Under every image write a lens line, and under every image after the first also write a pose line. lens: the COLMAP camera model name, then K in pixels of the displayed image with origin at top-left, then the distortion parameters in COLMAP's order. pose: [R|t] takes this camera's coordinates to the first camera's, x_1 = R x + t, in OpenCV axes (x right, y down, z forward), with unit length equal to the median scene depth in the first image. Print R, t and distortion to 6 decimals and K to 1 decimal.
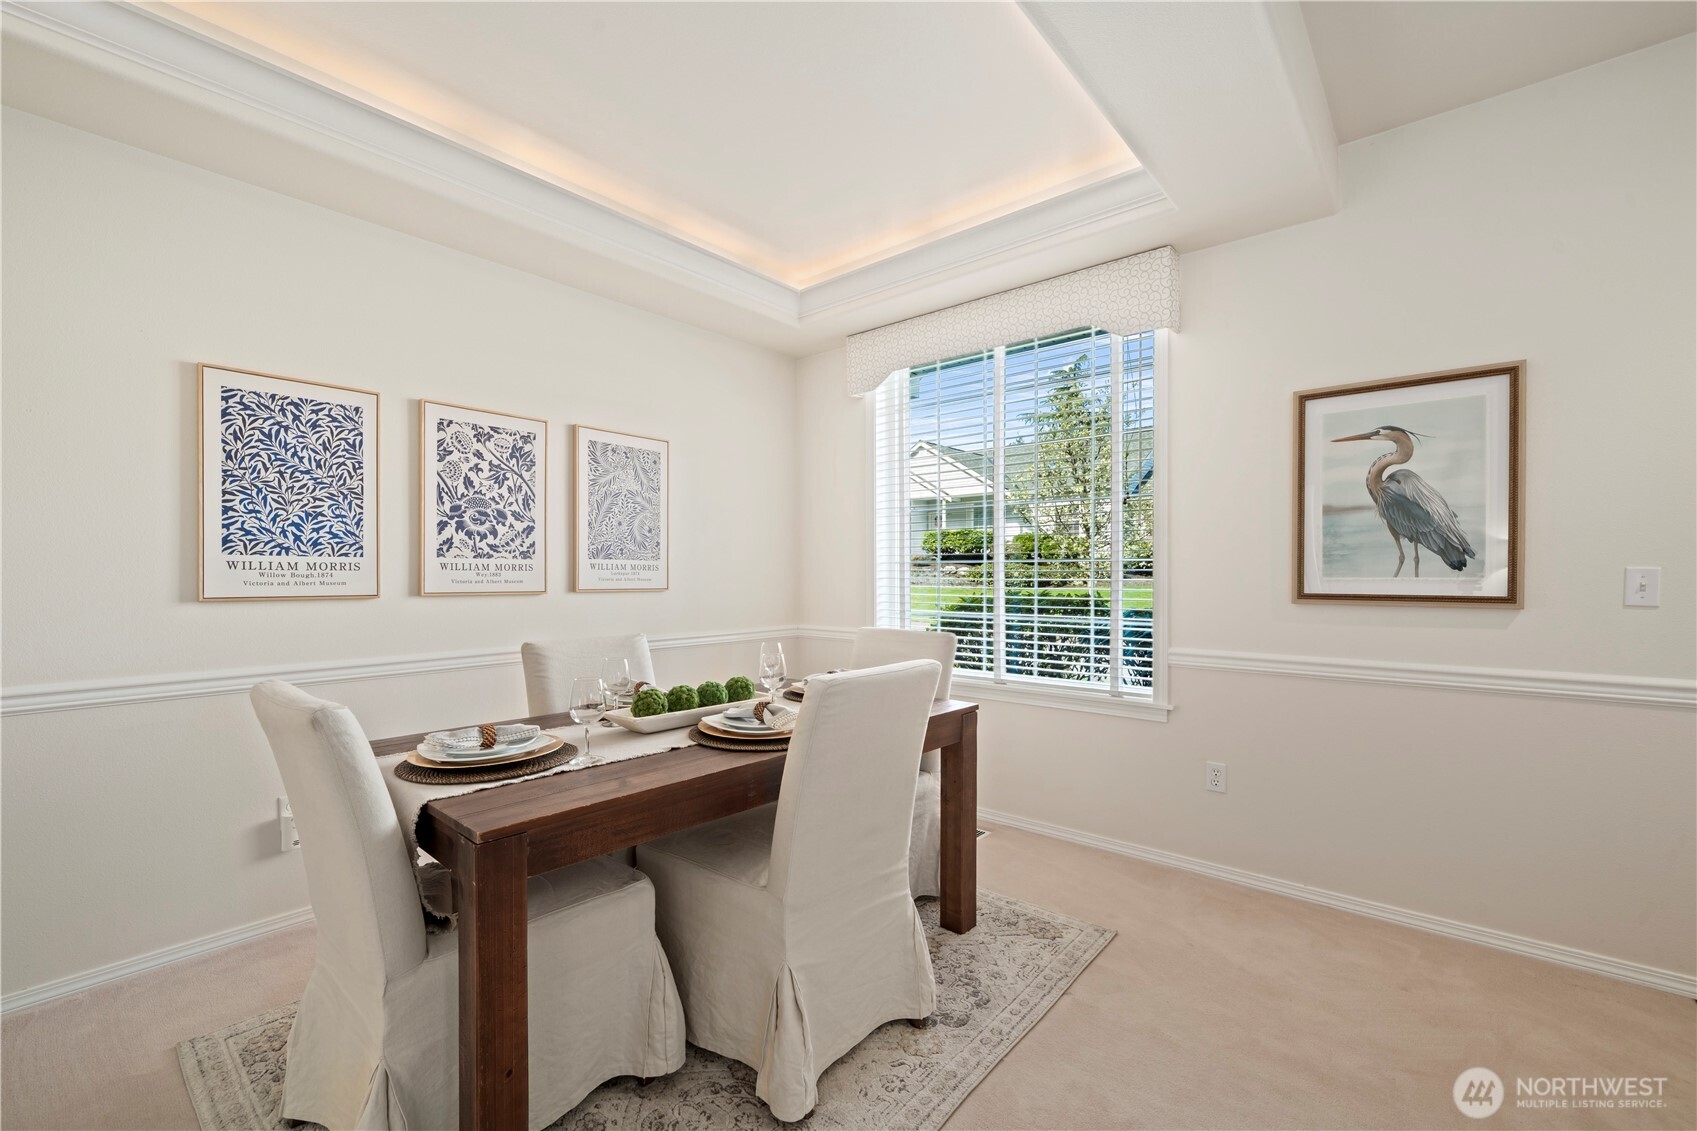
lens RADIAL K [[719.3, 0, 842.4], [0, 719.3, 580.5], [0, 0, 1]] dist [-0.000695, 0.000007]
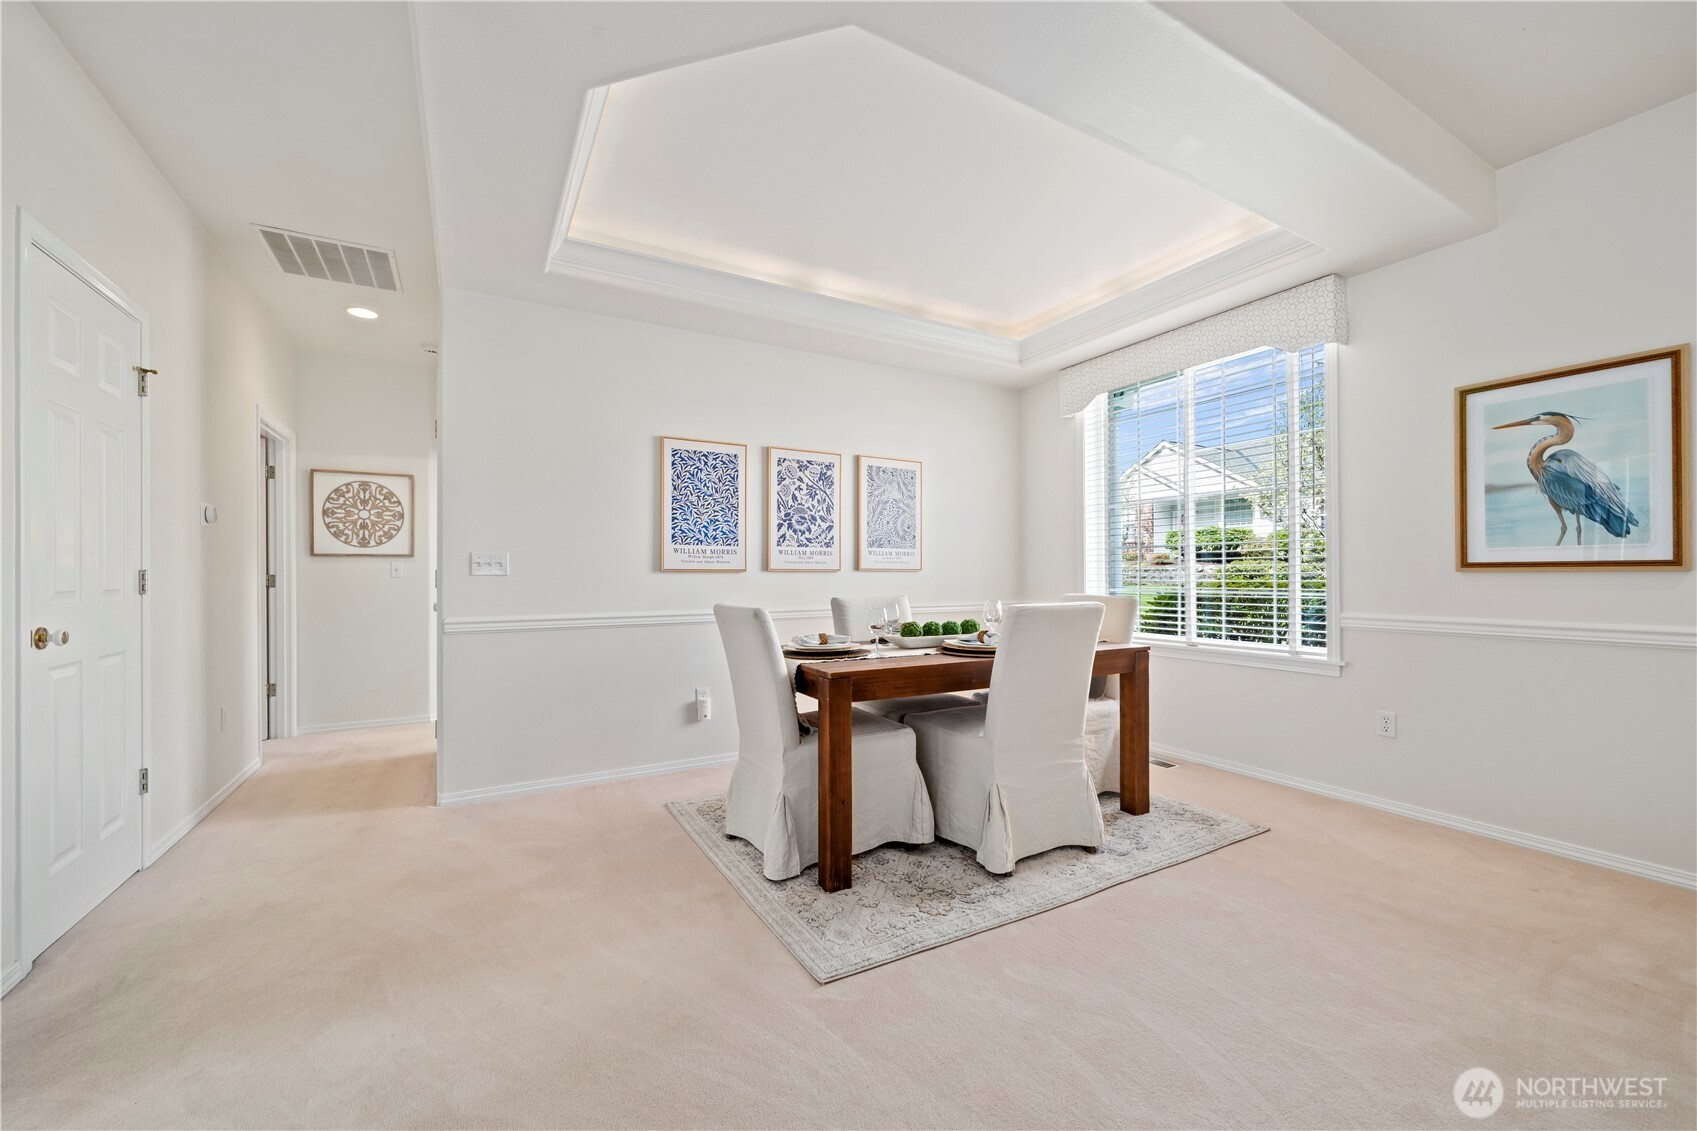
lens RADIAL K [[663.6, 0, 842.0], [0, 663.6, 572.7], [0, 0, 1]] dist [-0.001886, -0.000207]
pose [[0.938488, -0.004393, -0.345284, 0.066705], [-0.000206, 0.999912, -0.013283, 0.044374], [0.345312, 0.012537, 0.938404, -0.304652]]
